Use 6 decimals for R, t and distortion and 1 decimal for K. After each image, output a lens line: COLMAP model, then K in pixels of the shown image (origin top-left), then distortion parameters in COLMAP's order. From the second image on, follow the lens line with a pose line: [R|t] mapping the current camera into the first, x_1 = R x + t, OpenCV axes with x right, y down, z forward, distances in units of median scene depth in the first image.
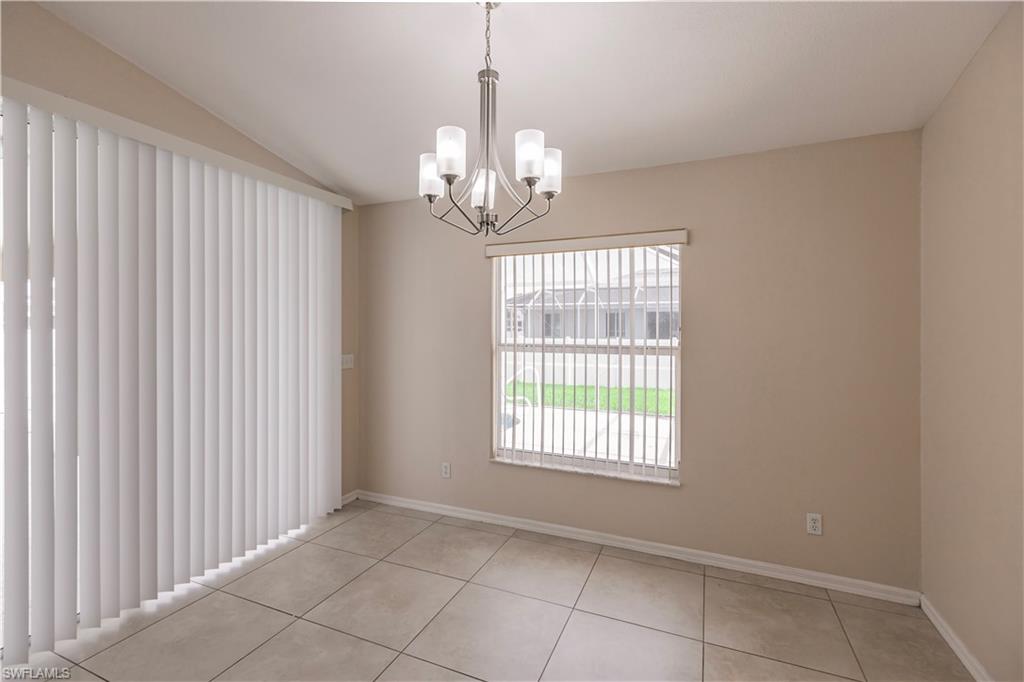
lens RADIAL K [[453.2, 0, 510.2], [0, 453.2, 334.8], [0, 0, 1]] dist [0.002029, -0.000898]
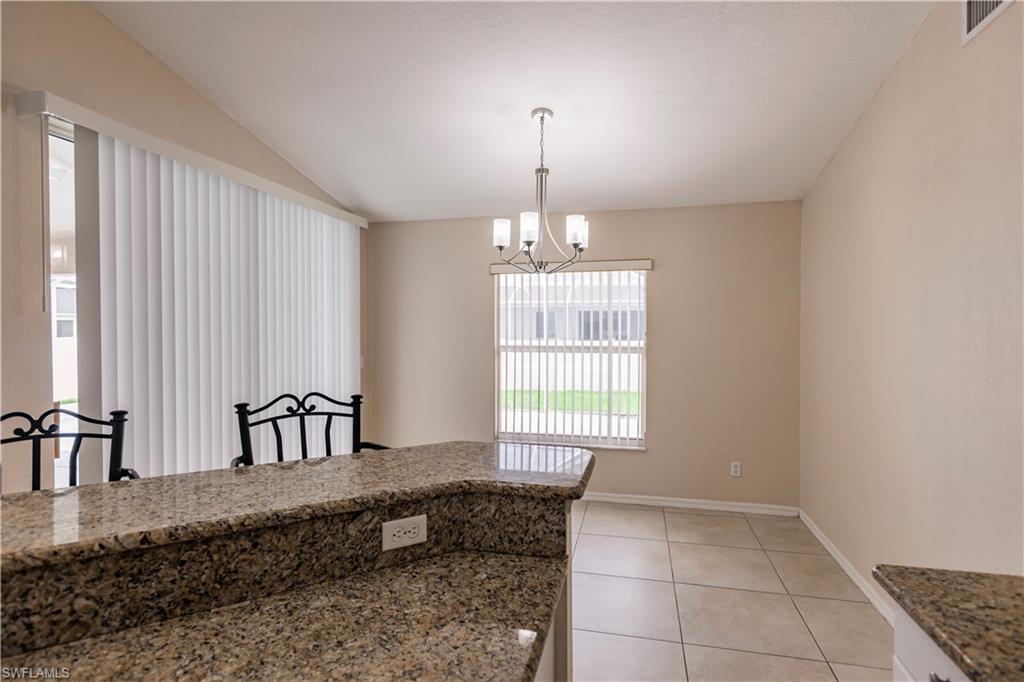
lens RADIAL K [[533.0, 0, 512.8], [0, 533.0, 346.1], [0, 0, 1]] dist [0.001453, 0.000244]
pose [[0.984040, -0.007889, 0.177771, -0.286552], [0.004180, 0.999766, 0.021228, -0.010444], [-0.177897, -0.020147, 0.983843, -0.469263]]
